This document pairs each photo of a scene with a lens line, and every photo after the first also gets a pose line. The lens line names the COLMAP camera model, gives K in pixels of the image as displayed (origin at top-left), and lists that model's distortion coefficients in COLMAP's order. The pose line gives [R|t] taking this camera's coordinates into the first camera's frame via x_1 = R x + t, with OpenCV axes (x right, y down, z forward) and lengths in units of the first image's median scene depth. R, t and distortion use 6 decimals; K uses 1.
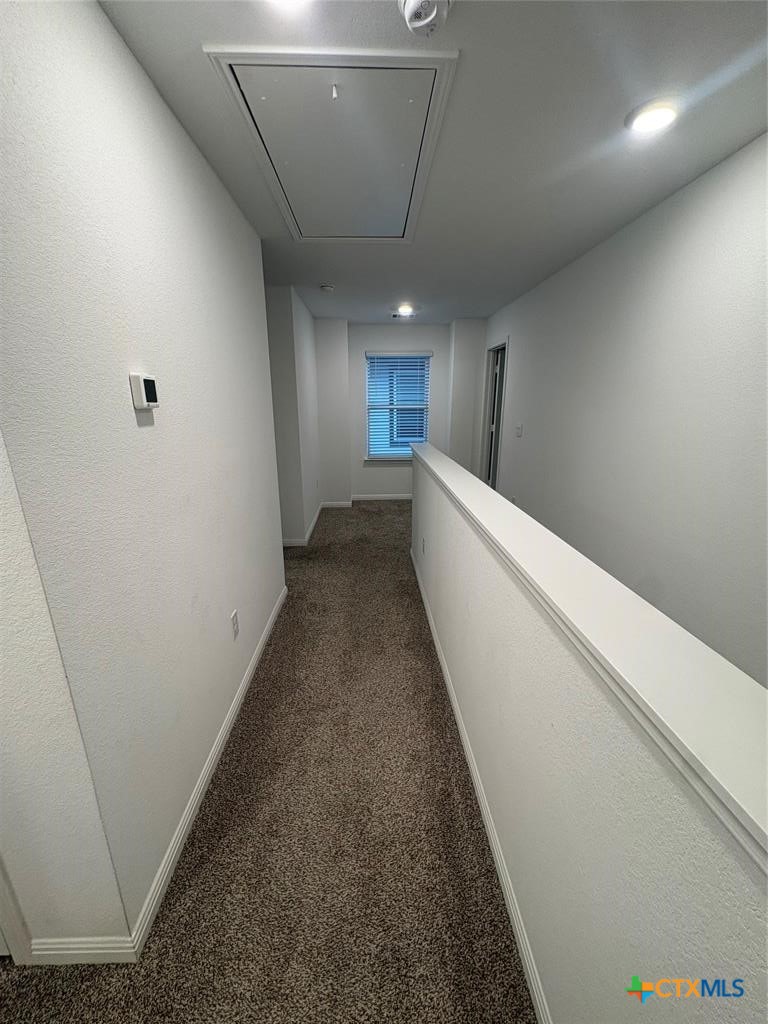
lens RADIAL K [[408.5, 0, 384.0], [0, 408.5, 512.0], [0, 0, 1]] dist [0.001940, 0.000181]
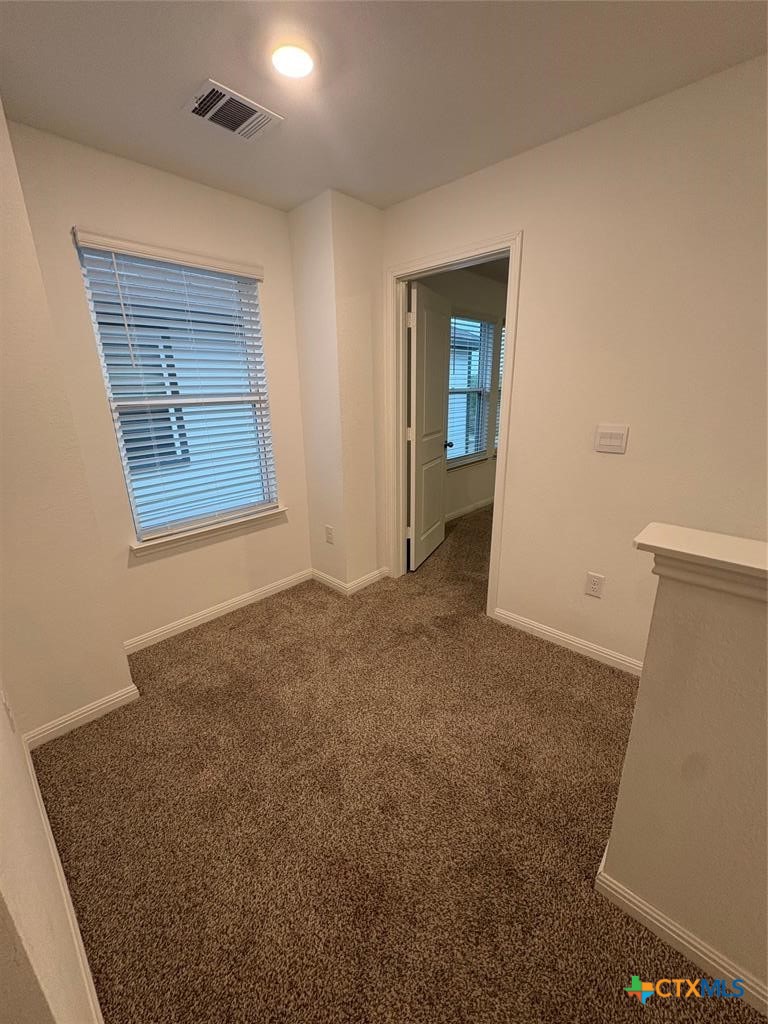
lens RADIAL K [[408.5, 0, 384.0], [0, 408.5, 512.0], [0, 0, 1]] dist [0.001940, 0.000181]
pose [[0.715376, -0.215744, 0.664599, -0.139307], [0.203442, 0.974243, 0.097276, -0.171178], [-0.668467, 0.065618, 0.740842, 0.657738]]
